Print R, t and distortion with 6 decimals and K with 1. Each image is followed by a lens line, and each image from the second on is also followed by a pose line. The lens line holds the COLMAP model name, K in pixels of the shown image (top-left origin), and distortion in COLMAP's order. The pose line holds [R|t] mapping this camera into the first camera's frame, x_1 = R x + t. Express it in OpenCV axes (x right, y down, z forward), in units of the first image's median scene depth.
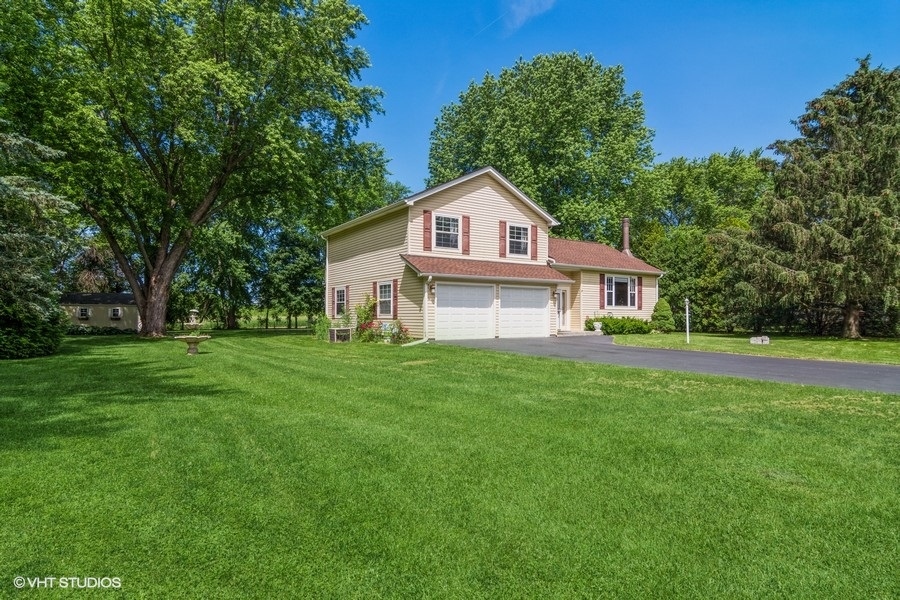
lens RADIAL K [[501.7, 0, 450.0], [0, 501.7, 297.0], [0, 0, 1]] dist [0.001449, 0.000668]
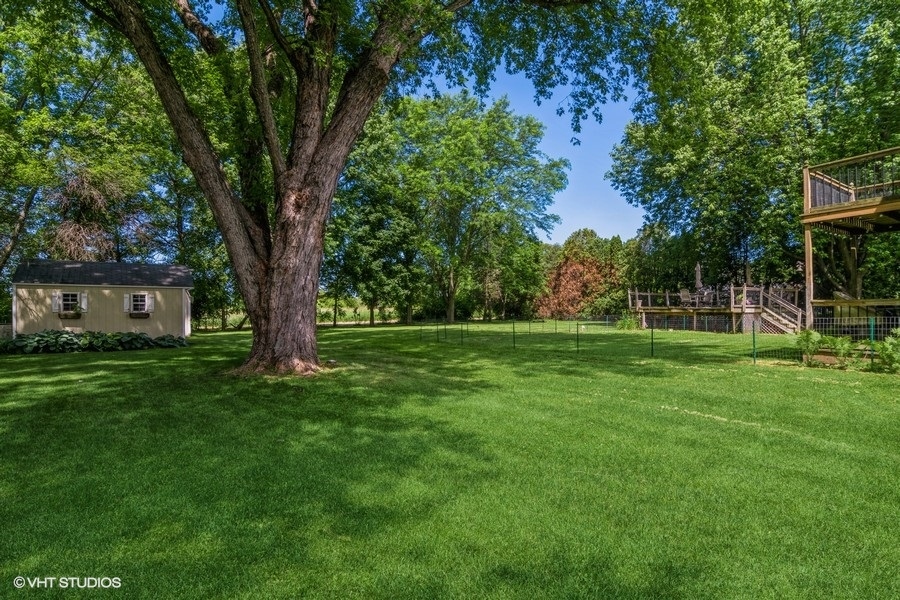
lens RADIAL K [[482.0, 0, 444.8], [0, 482.0, 303.6], [0, 0, 1]] dist [0.001506, 0.001311]
pose [[0.999101, -0.003636, 0.042233, -0.296850], [0.002371, 0.999548, 0.029979, 0.014338], [-0.042323, -0.029852, 0.998658, 0.399039]]
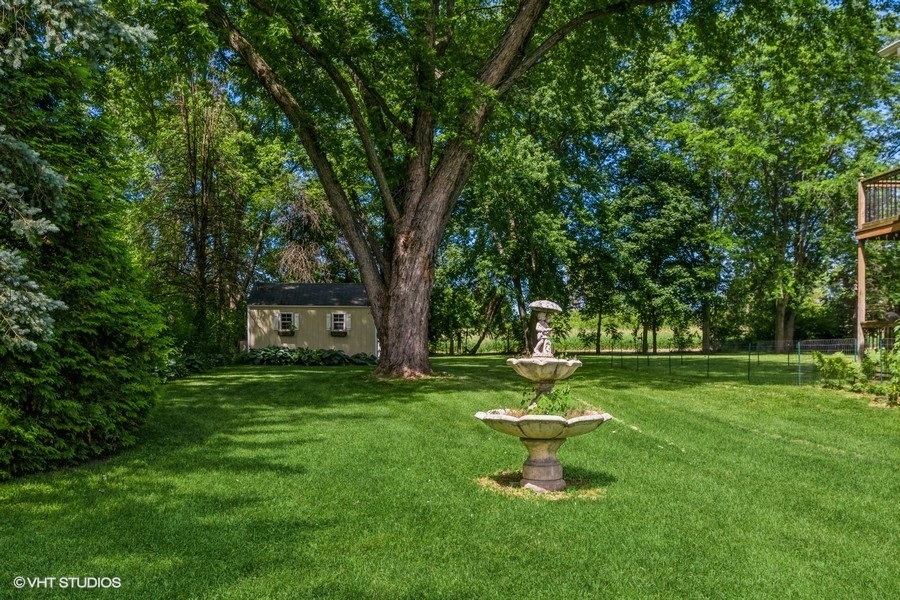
lens RADIAL K [[839.7, 0, 448.3], [0, 839.7, 354.8], [0, 0, 1]] dist [0.001696, 0.003461]
pose [[0.886663, 0.015636, -0.462151, -0.135789], [0.016132, 0.997774, 0.064709, 0.008750], [0.462134, -0.064830, 0.884437, 0.230783]]
